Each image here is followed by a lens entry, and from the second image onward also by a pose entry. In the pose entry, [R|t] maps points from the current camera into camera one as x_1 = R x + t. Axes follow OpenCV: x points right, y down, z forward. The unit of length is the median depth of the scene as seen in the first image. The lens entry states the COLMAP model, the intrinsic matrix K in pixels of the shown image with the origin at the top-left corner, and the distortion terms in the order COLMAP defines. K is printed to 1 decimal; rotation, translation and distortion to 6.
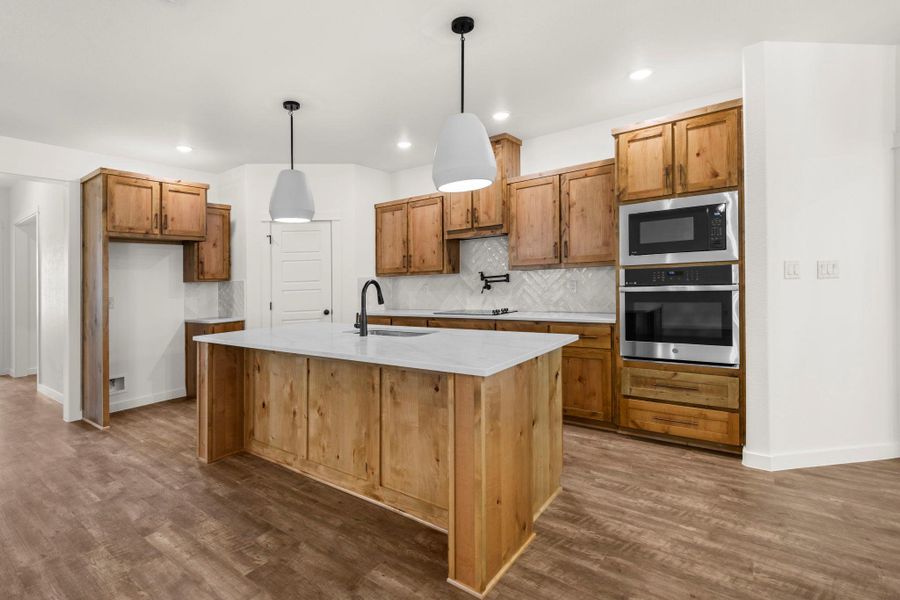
lens RADIAL K [[427.9, 0, 421.2], [0, 427.9, 277.1], [0, 0, 1]] dist [-0.001246, -0.000186]
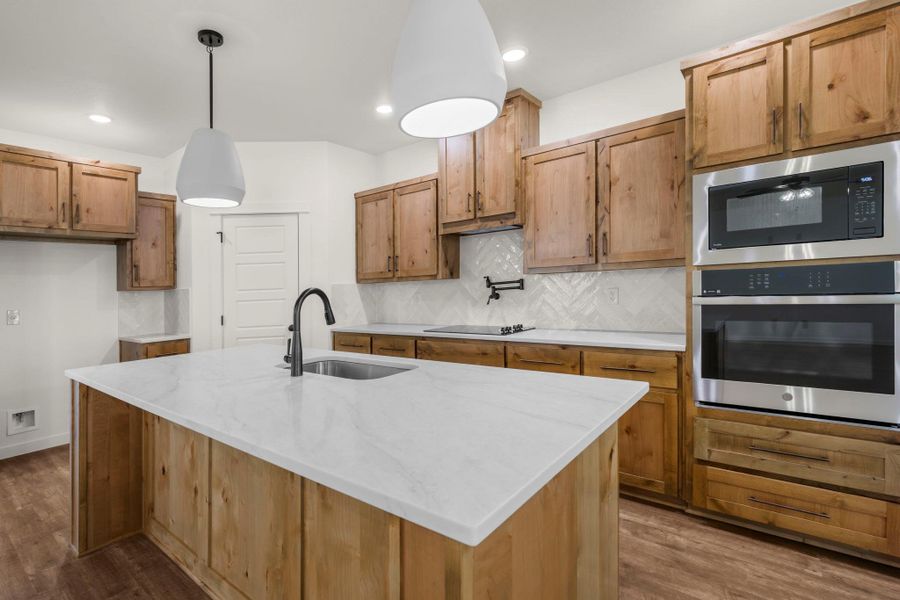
lens RADIAL K [[433.5, 0, 413.1], [0, 433.5, 290.7], [0, 0, 1]] dist [-0.000212, -0.000450]
pose [[0.999068, -0.001986, -0.043121, 0.048639], [0.002666, 0.999873, 0.015721, 0.000443], [0.043084, -0.015821, 0.998946, 0.257920]]
